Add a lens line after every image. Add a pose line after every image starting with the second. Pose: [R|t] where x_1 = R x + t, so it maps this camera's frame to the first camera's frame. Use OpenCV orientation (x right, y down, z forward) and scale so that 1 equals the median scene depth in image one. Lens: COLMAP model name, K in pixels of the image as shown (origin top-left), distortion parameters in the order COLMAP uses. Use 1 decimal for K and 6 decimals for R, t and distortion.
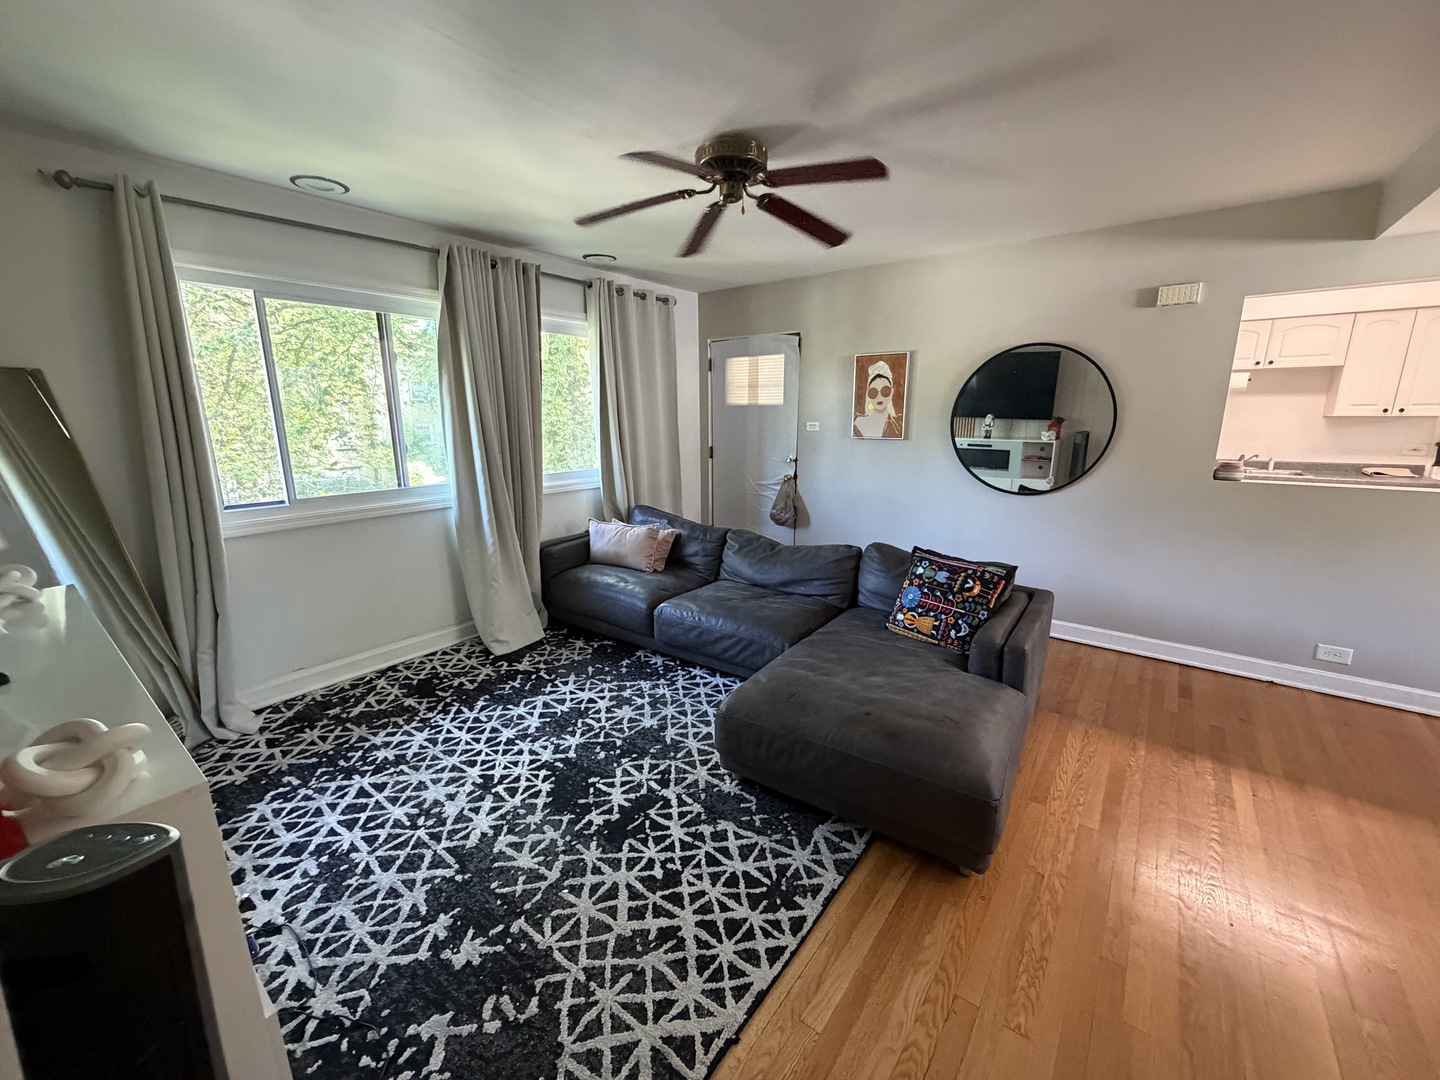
lens RADIAL K [[569.1, 0, 719.0], [0, 569.1, 541.2], [0, 0, 1]] dist [-0.002470, -0.000119]
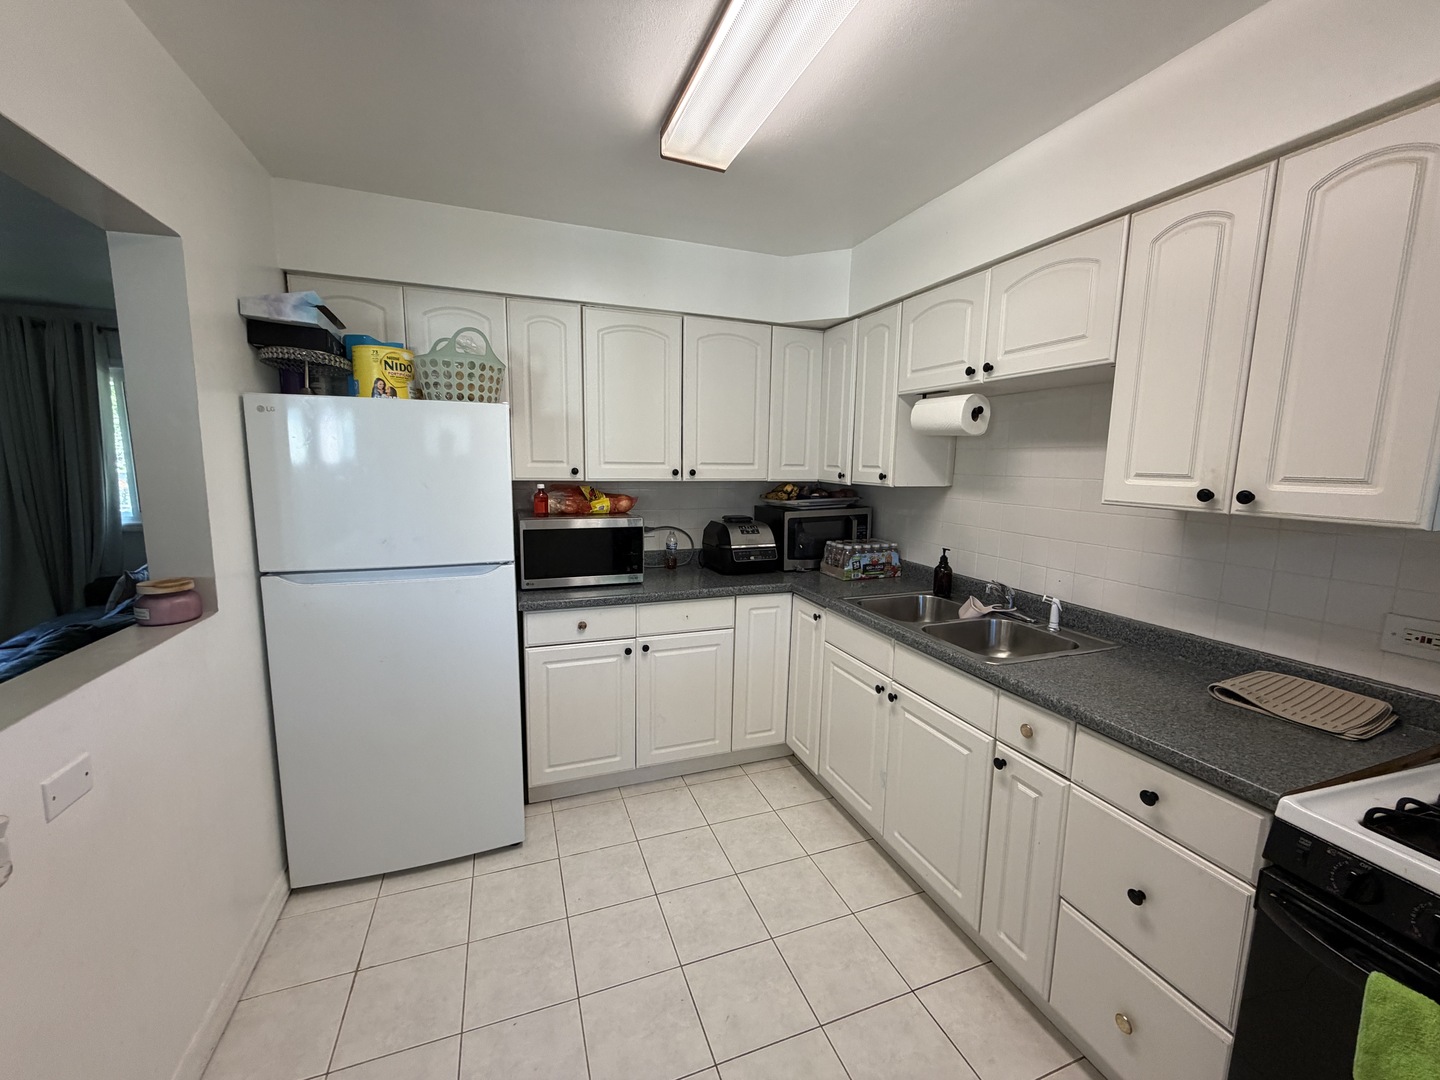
lens RADIAL K [[569.1, 0, 717.3], [0, 569.1, 540.2], [0, 0, 1]] dist [-0.002470, -0.000119]
pose [[0.852390, 0.096424, -0.513939, 1.054023], [-0.138873, 0.989300, -0.044717, -0.146676], [0.504128, 0.109489, 0.856660, 0.568418]]
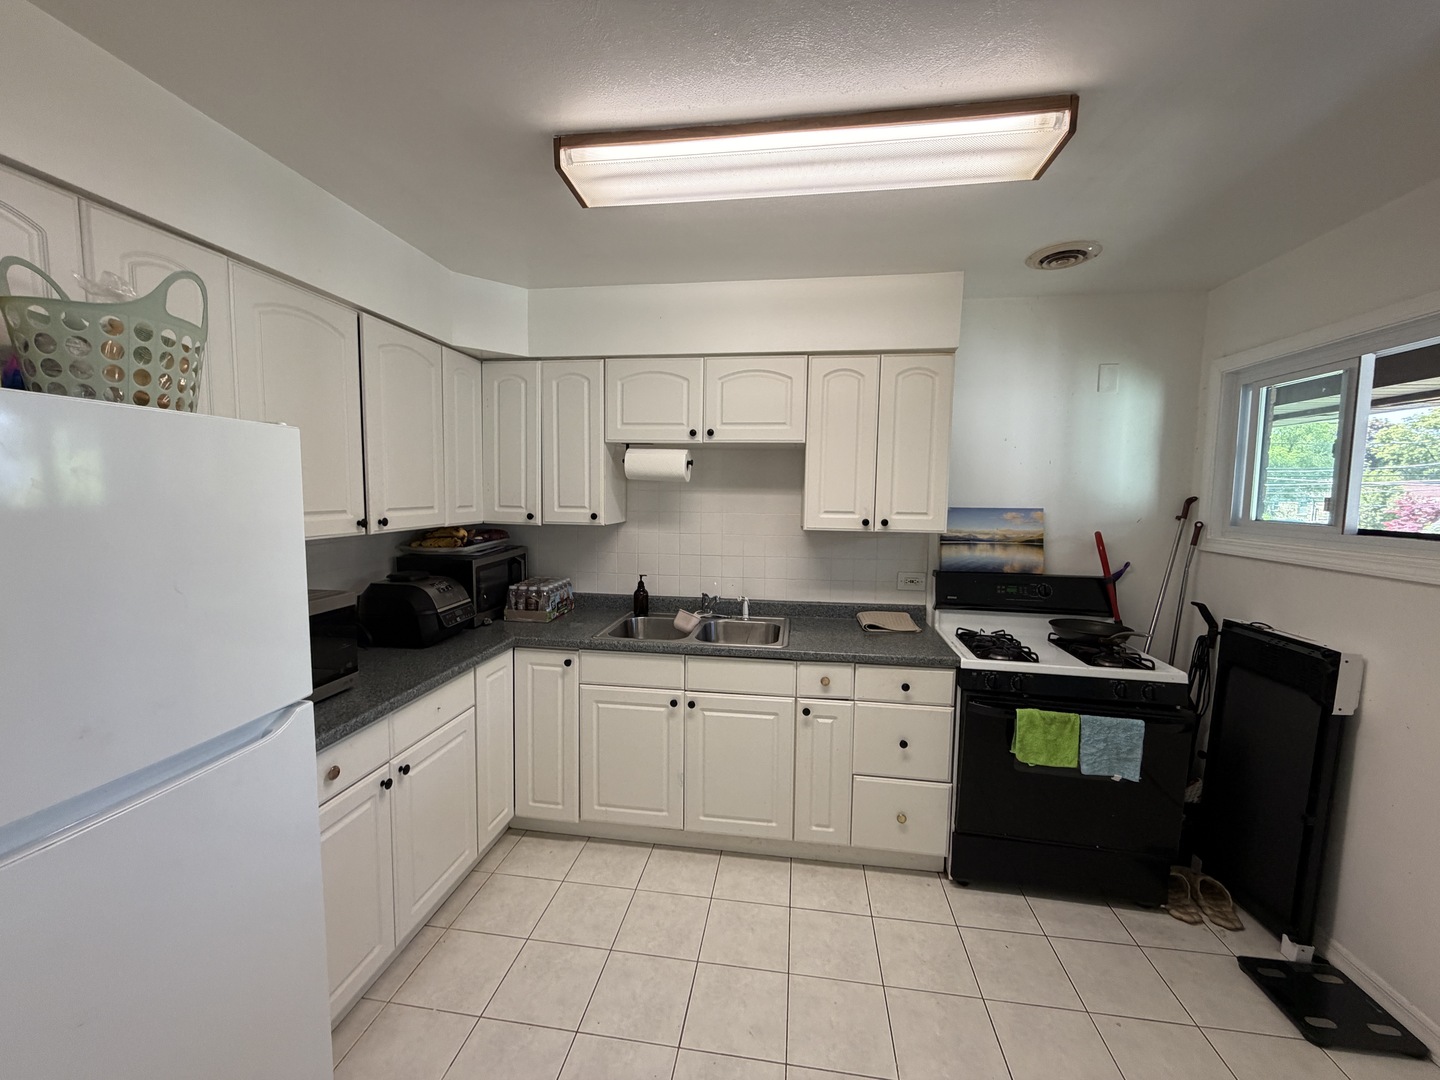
lens RADIAL K [[569.1, 0, 717.9], [0, 569.1, 541.5], [0, 0, 1]] dist [-0.002470, -0.000119]
pose [[0.867303, -0.021472, 0.497318, 0.718284], [0.088988, 0.989663, -0.112461, -0.151271], [-0.489763, 0.141793, 0.860248, 0.548780]]
